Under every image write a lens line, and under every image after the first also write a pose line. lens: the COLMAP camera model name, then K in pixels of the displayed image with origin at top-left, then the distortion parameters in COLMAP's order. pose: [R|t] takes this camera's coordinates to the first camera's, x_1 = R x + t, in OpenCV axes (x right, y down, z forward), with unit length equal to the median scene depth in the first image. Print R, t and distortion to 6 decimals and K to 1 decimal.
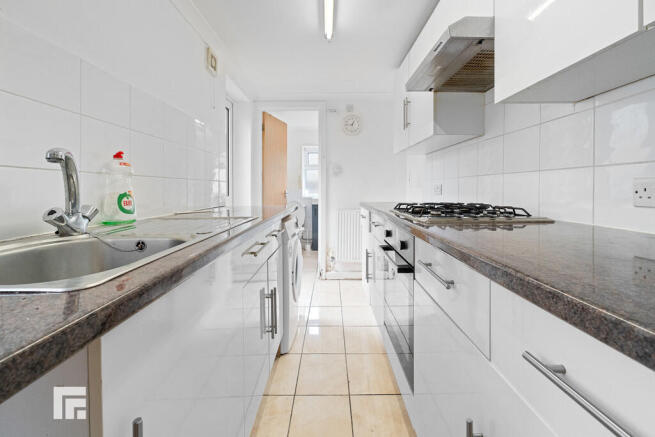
lens RADIAL K [[294.8, 0, 330.0], [0, 294.8, 197.2], [0, 0, 1]] dist [0.002160, 0.000410]
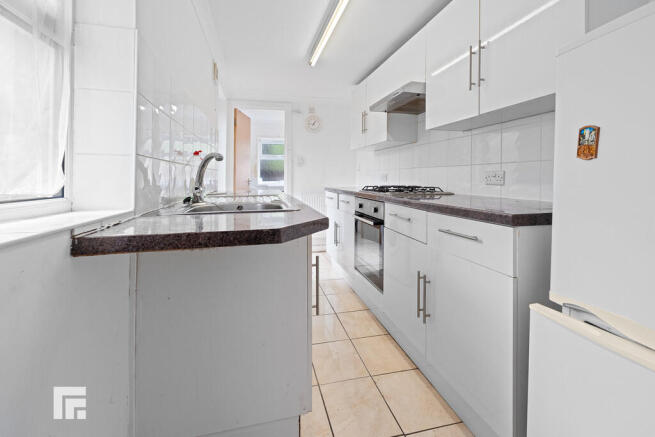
lens RADIAL K [[294.8, 0, 330.0], [0, 294.8, 197.2], [0, 0, 1]] dist [0.002160, 0.000410]
pose [[0.974634, -0.015437, 0.223273, -0.276491], [0.006921, 0.999220, 0.038873, 0.016948], [-0.223699, -0.036342, 0.973981, -0.422239]]
